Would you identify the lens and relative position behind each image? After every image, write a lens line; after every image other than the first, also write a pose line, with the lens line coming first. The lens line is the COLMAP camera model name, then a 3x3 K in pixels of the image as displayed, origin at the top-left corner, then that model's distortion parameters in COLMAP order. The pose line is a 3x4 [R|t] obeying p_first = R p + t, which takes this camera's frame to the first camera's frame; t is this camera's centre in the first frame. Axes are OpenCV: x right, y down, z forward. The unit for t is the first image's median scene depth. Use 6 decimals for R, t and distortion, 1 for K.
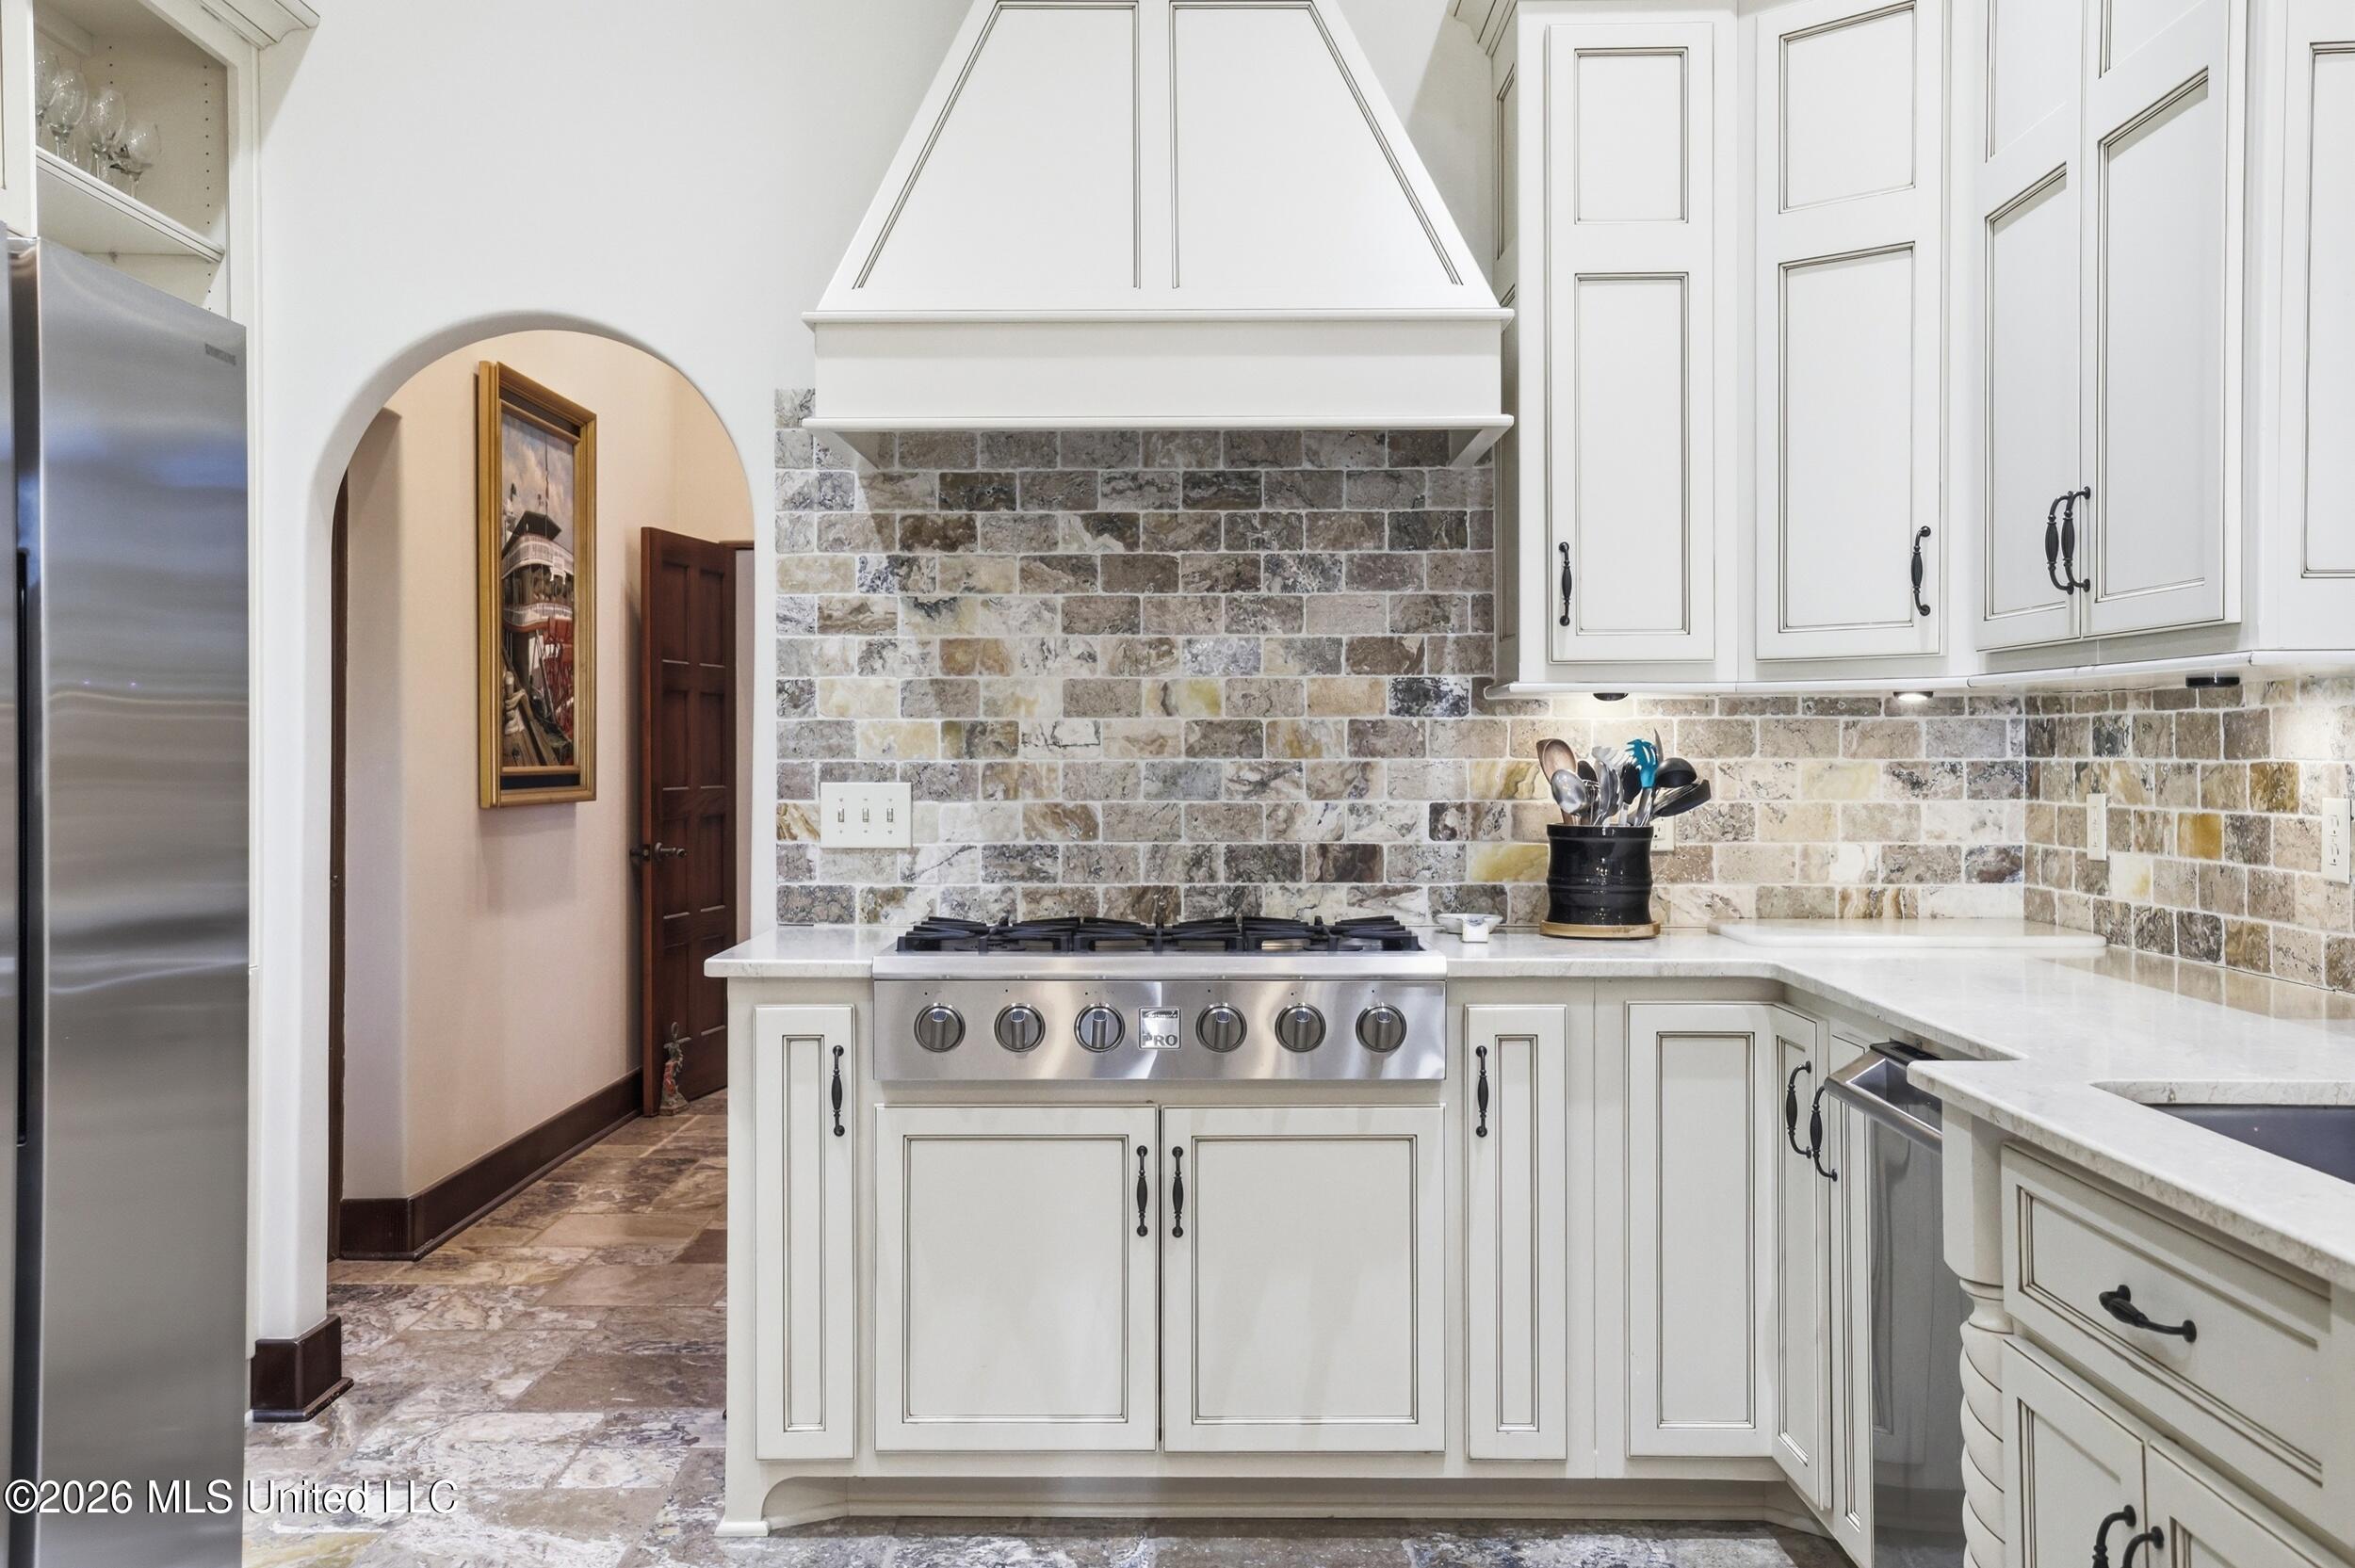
lens RADIAL K [[2232.0, 0, 1179.2], [0, 2232.0, 760.0], [0, 0, 1]] dist [0.047002, 0.001614]
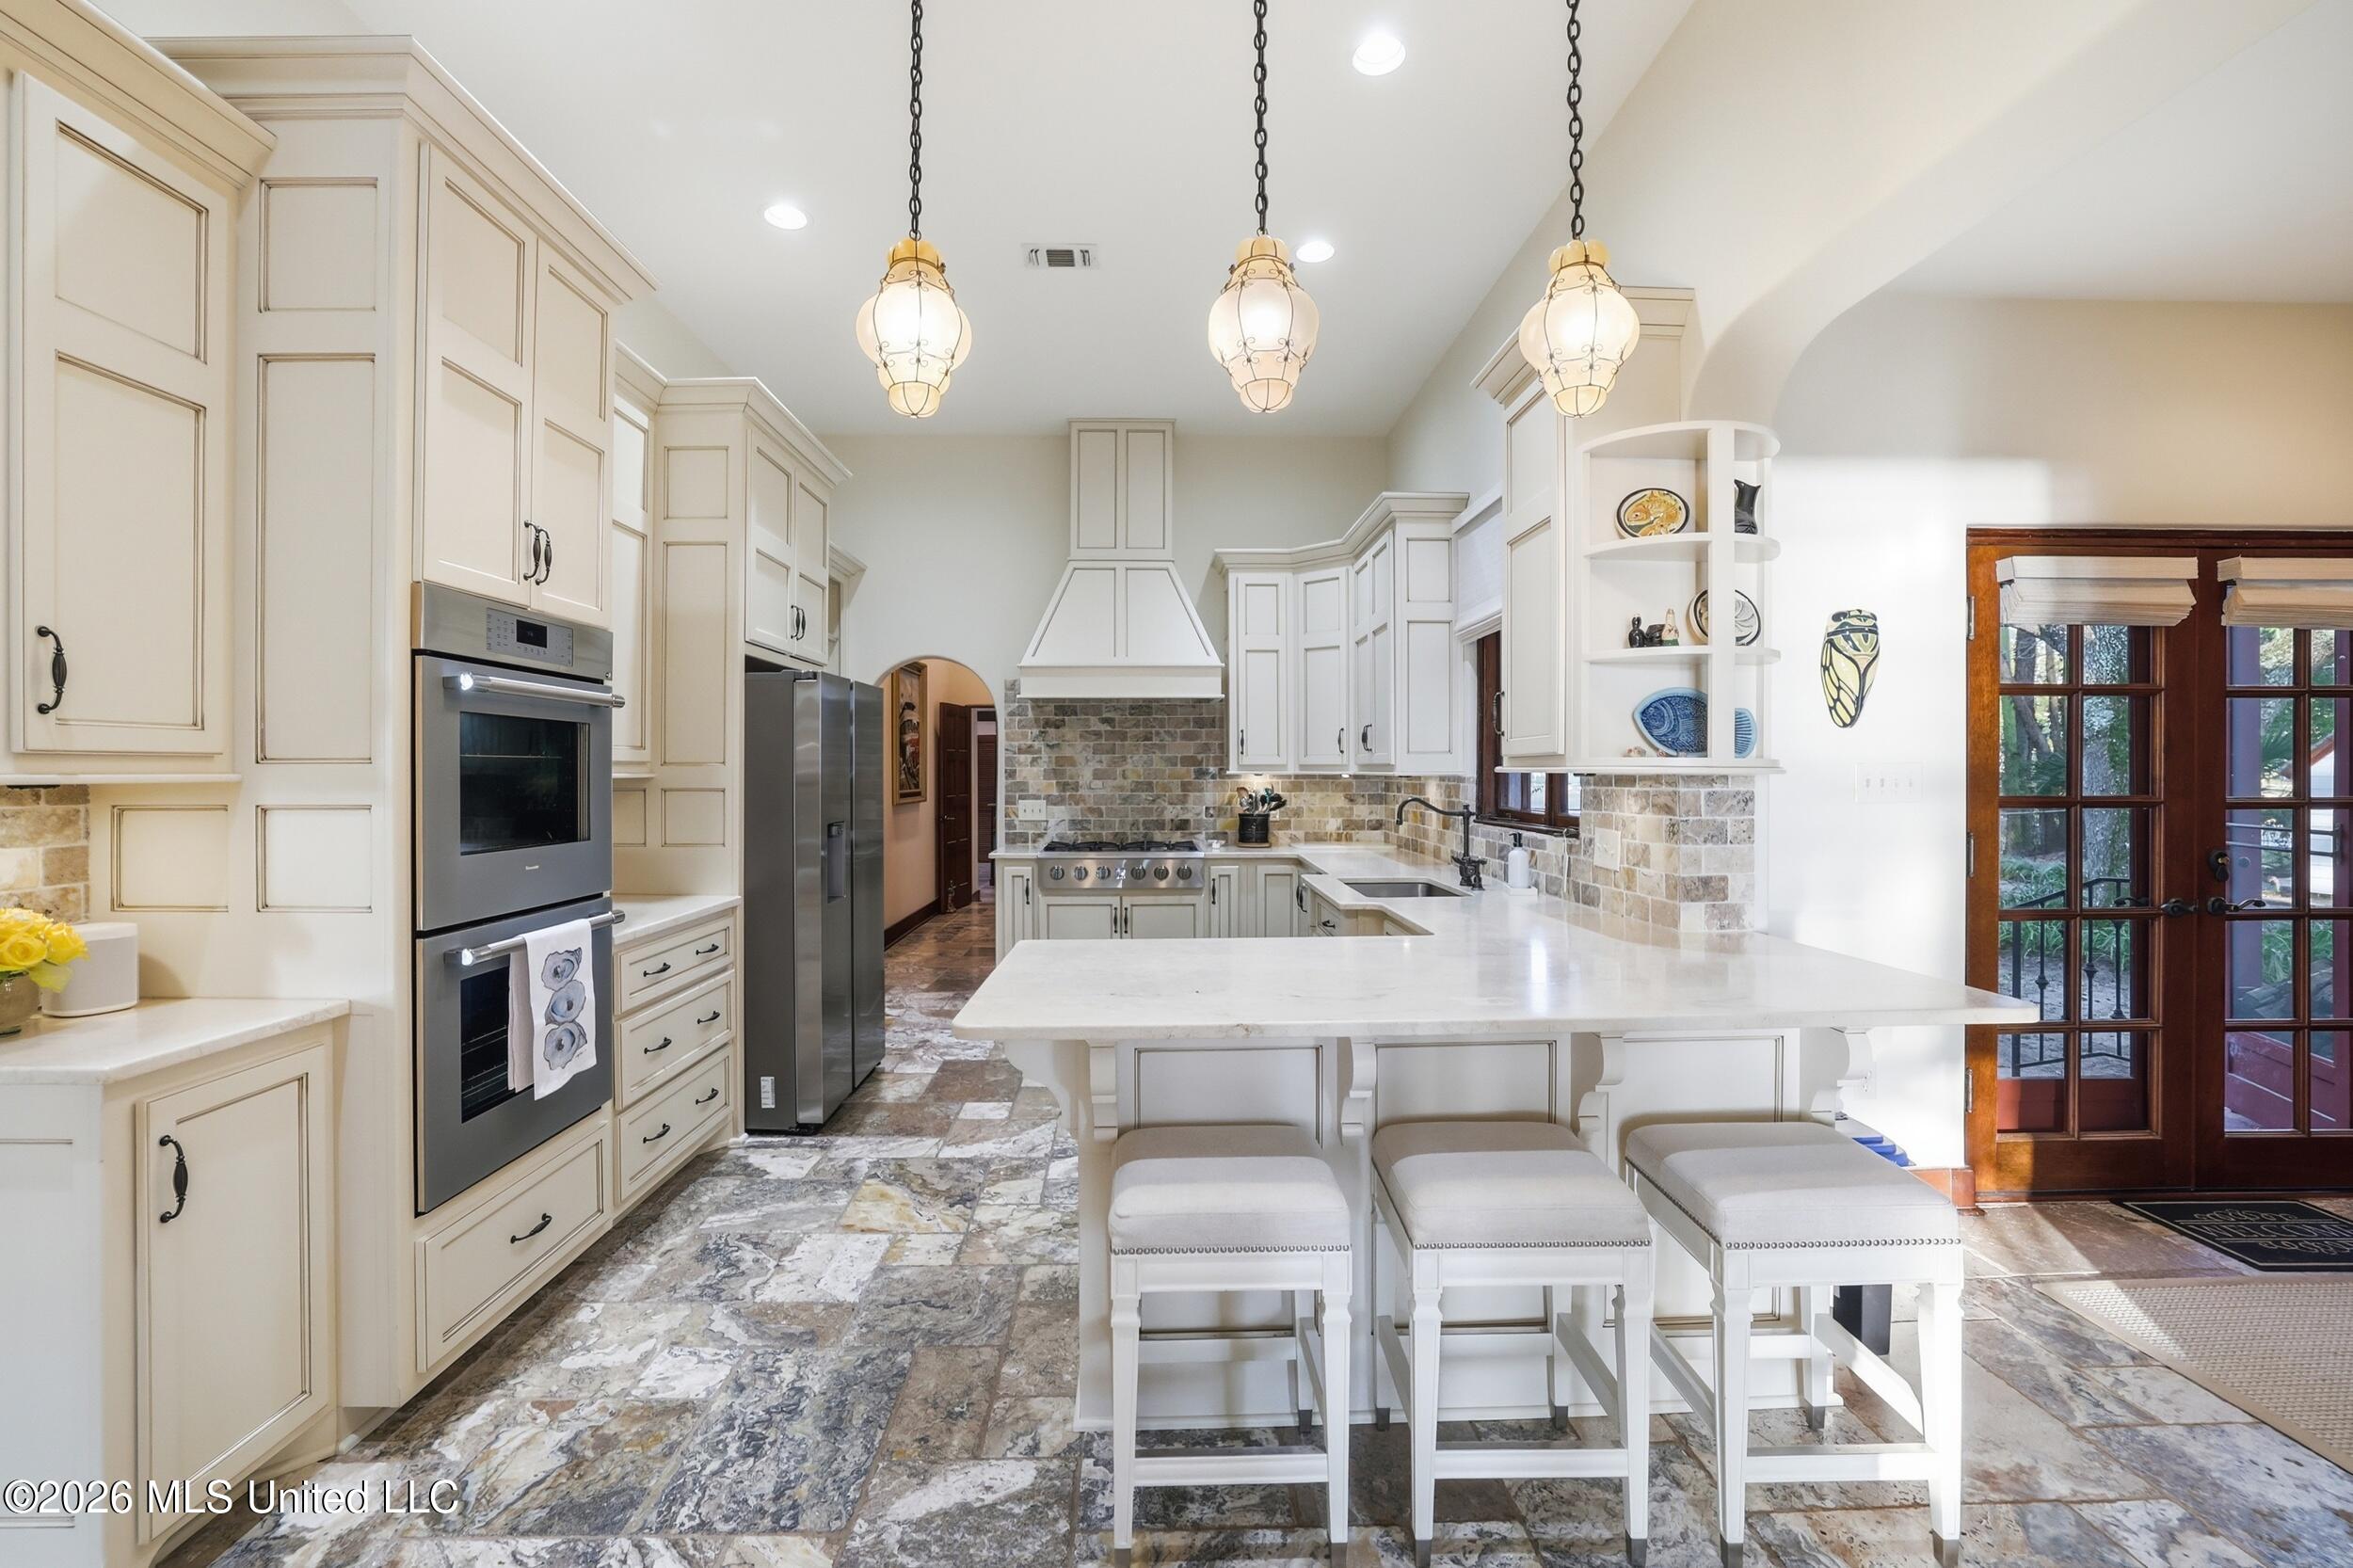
lens RADIAL K [[1024.8, 0, 1167.6], [0, 1024.8, 775.9], [0, 0, 1]] dist [-0.040115, 0.012861]
pose [[0.999709, 0.000364, 0.024113, 0.021240], [-0.000436, 0.999996, 0.002964, -0.029895], [-0.024112, -0.002974, 0.999705, -0.499052]]
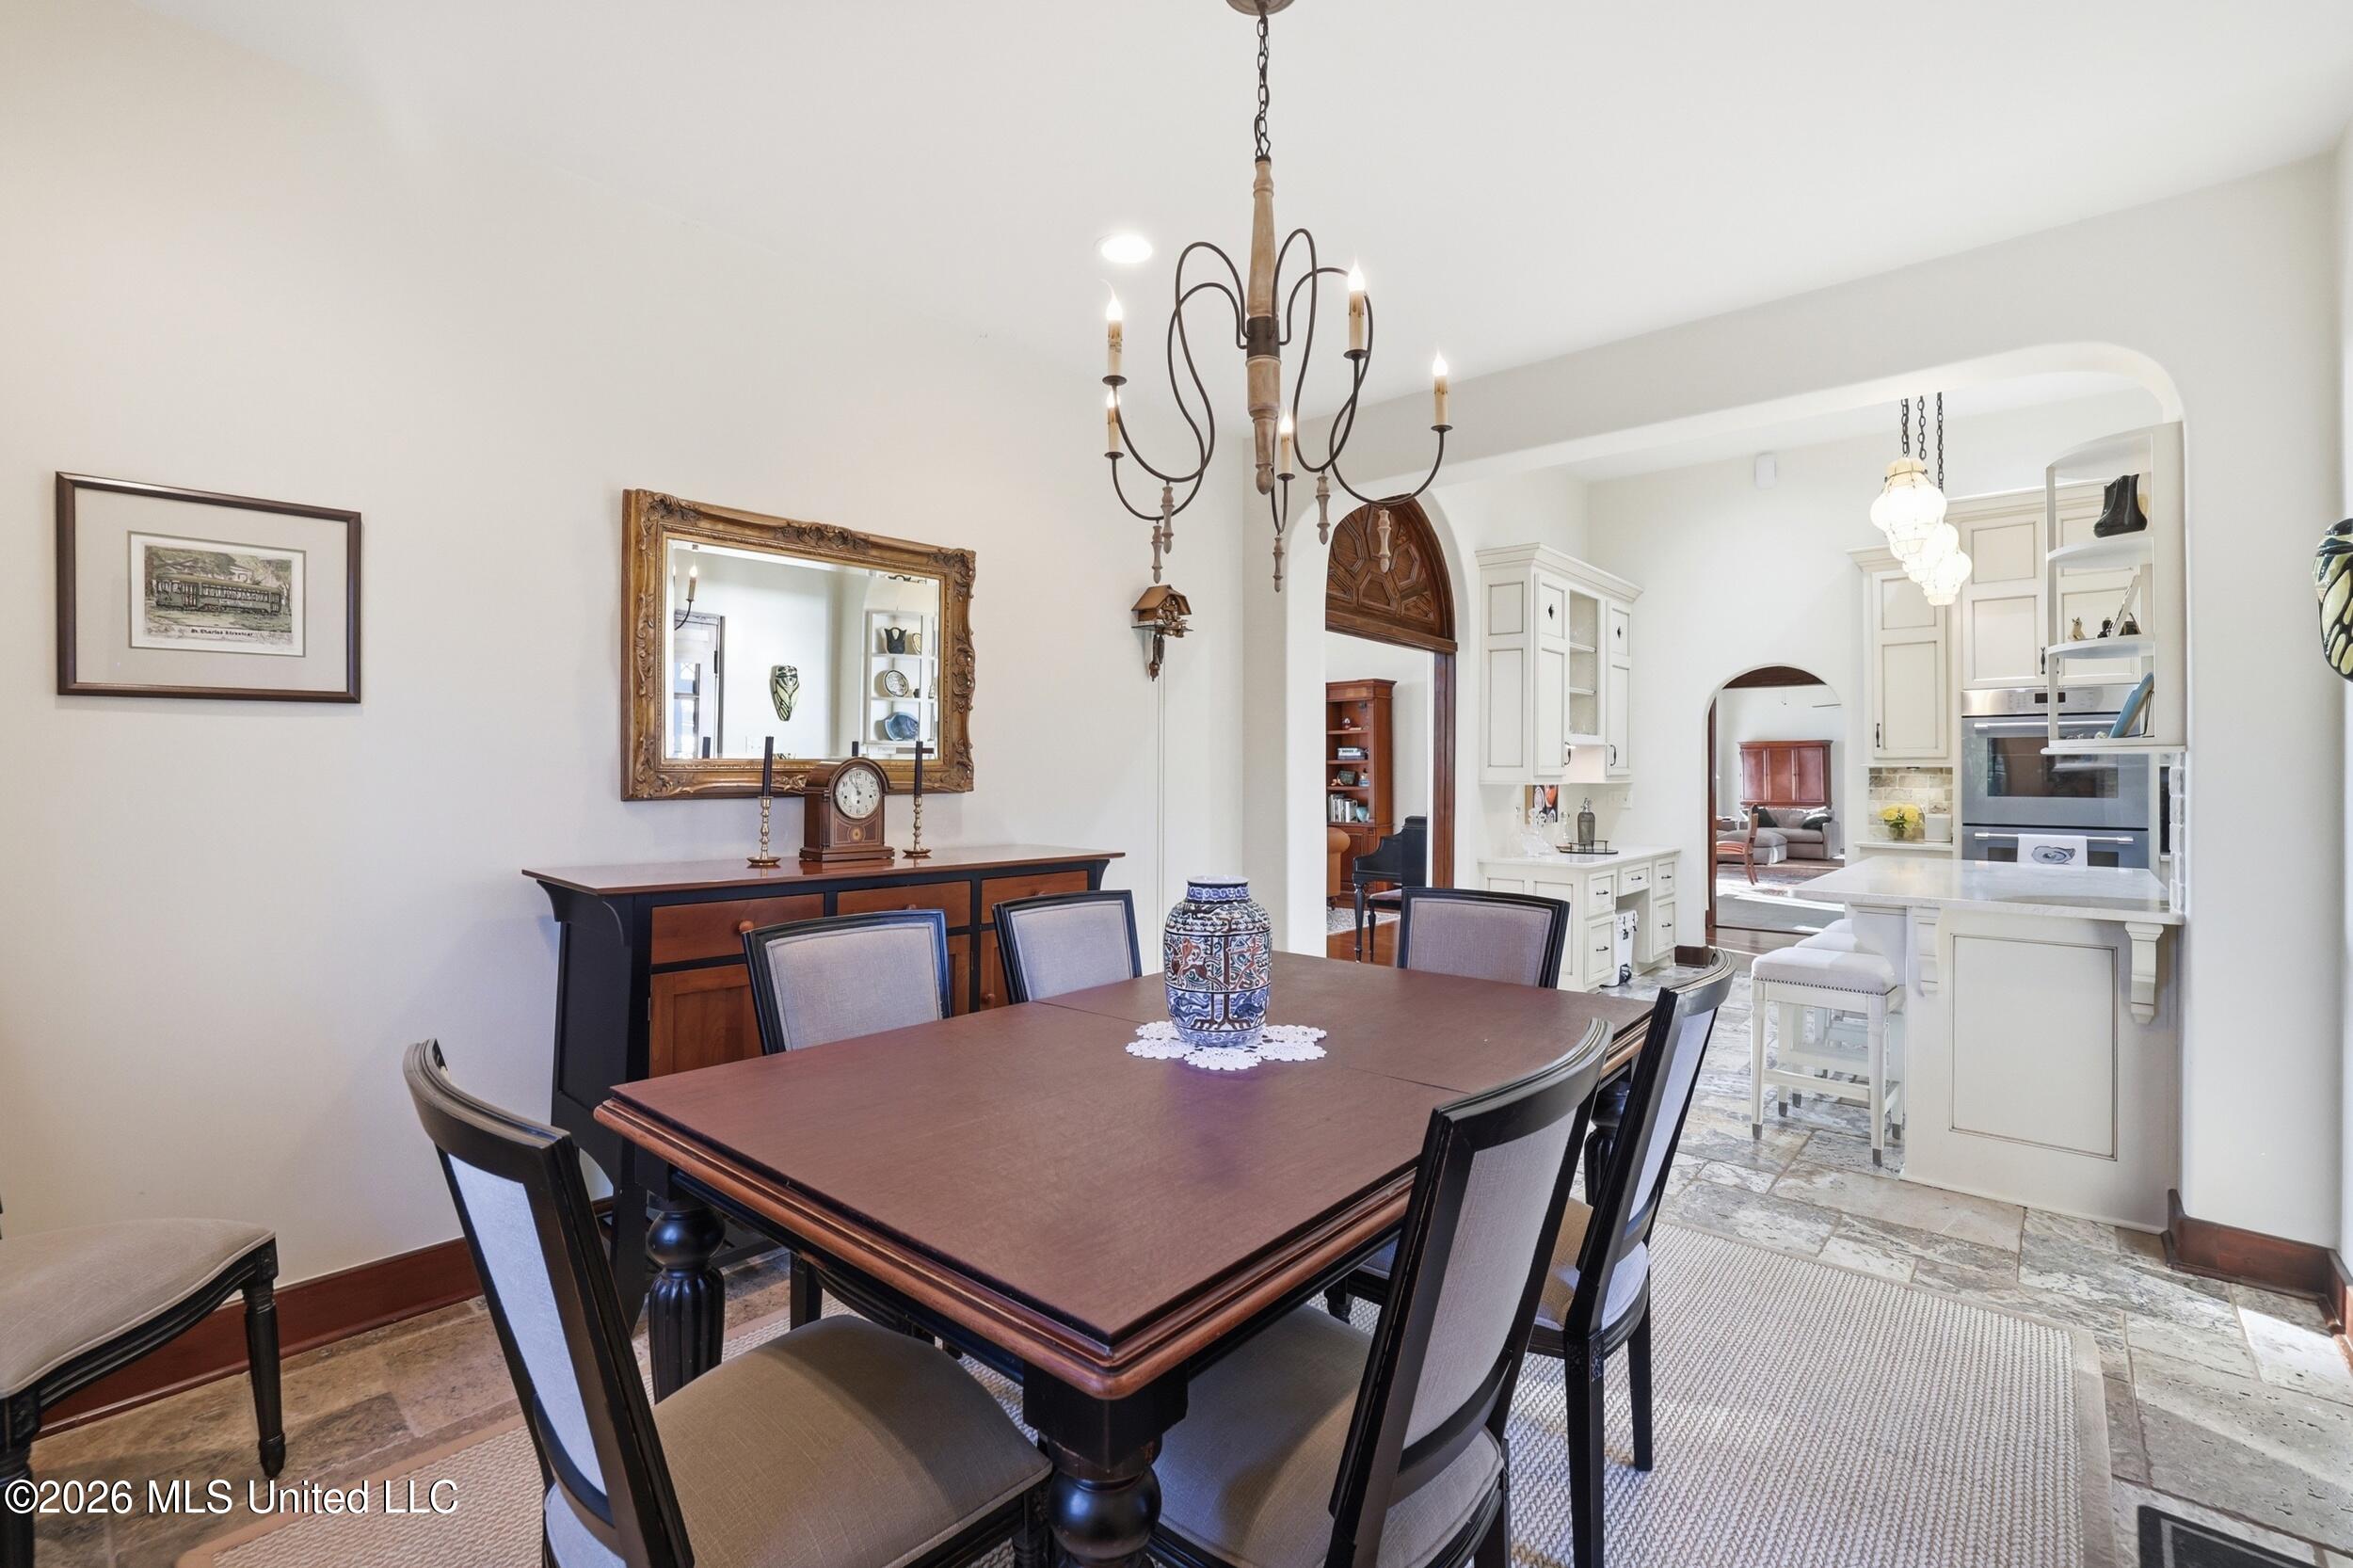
lens RADIAL K [[1024.8, 0, 1167.6], [0, 1024.8, 775.9], [0, 0, 1]] dist [-0.040115, 0.012861]
pose [[-0.658584, 0.001098, -0.752506, 1.317654], [-0.001812, 0.999994, 0.003045, -0.015434], [0.752505, 0.003369, -0.658578, 0.084560]]
